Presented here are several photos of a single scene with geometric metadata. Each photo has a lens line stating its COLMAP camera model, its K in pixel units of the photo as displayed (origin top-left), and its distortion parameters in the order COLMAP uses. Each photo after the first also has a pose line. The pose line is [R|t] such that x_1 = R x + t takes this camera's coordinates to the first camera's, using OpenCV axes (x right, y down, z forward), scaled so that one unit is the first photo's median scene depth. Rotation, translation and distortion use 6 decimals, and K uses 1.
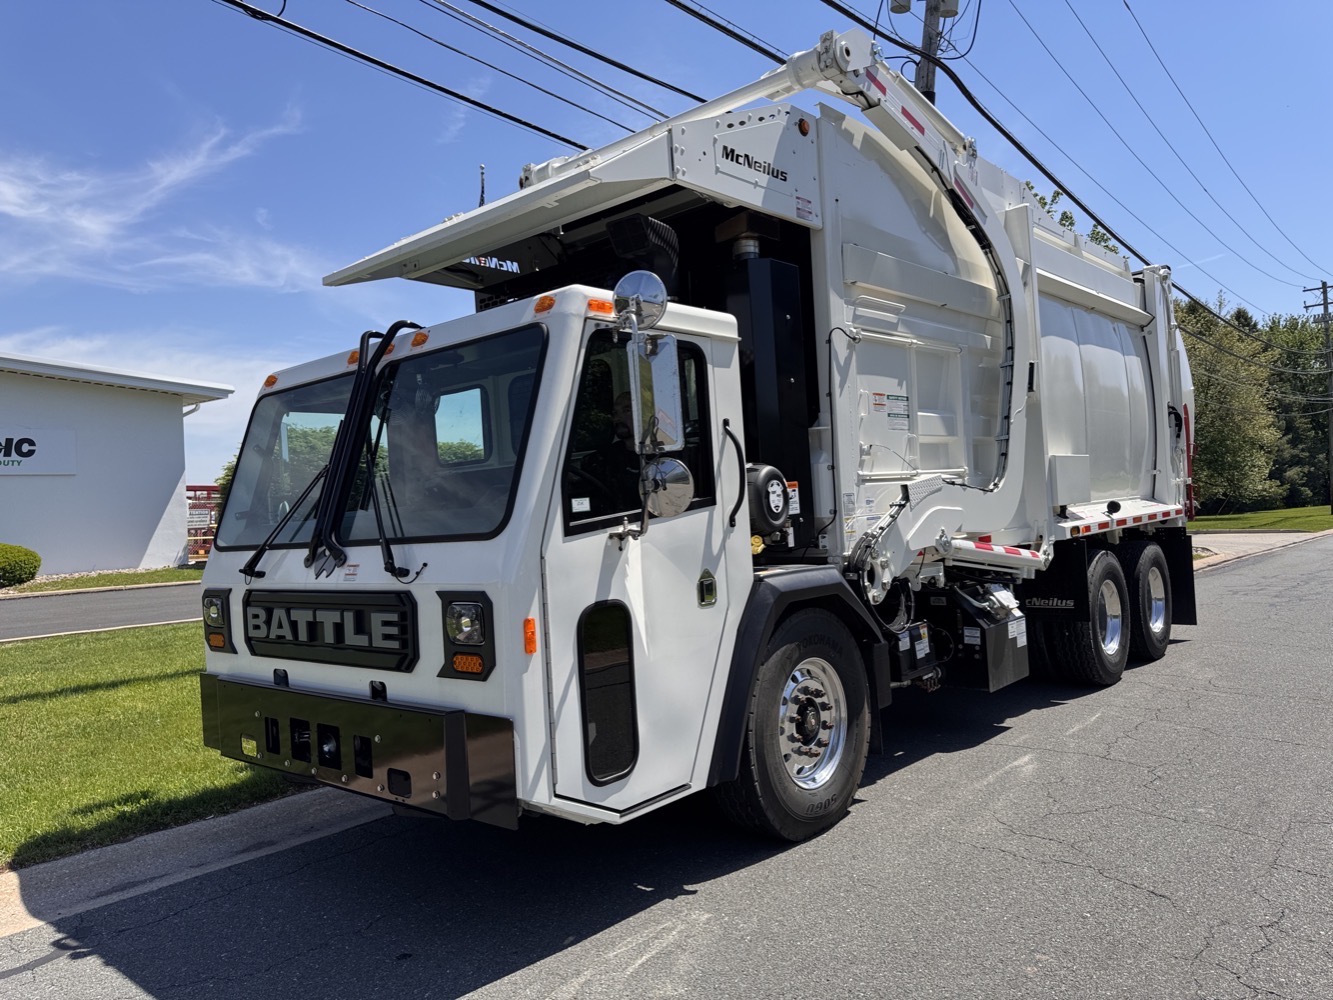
lens RADIAL K [[967.3, 0, 666.5], [0, 967.3, 500.0], [0, 0, 1]] dist [0.120624, -0.200764]
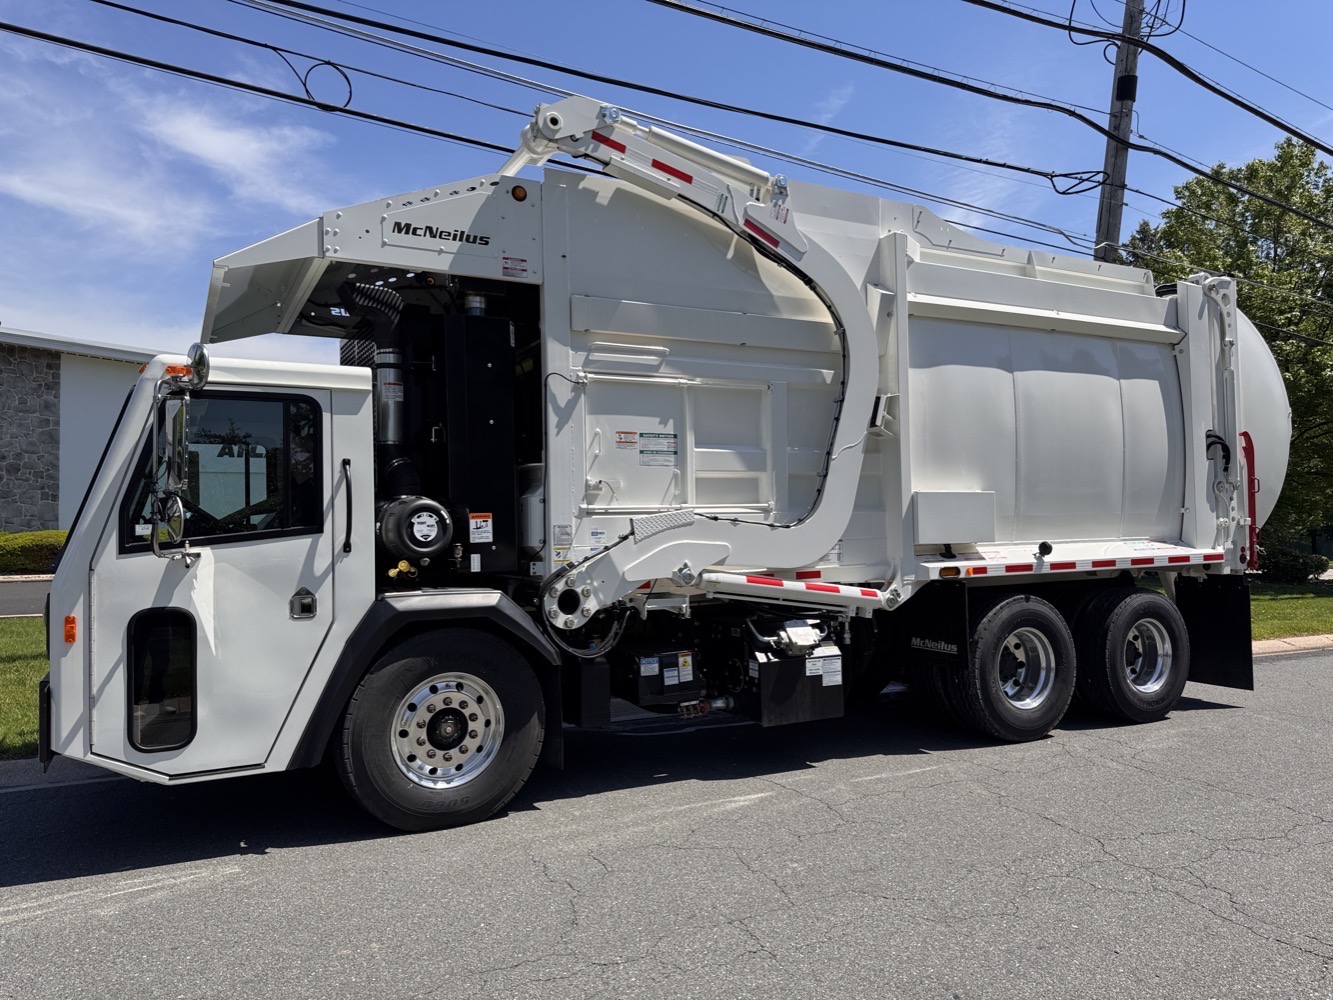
lens RADIAL K [[967.3, 0, 666.5], [0, 967.3, 500.0], [0, 0, 1]] dist [0.120624, -0.200764]
pose [[0.931905, 0.033674, -0.361137, 0.715219], [-0.035504, 0.999368, 0.001566, -0.042637], [0.360962, 0.011362, 0.932511, 0.035190]]
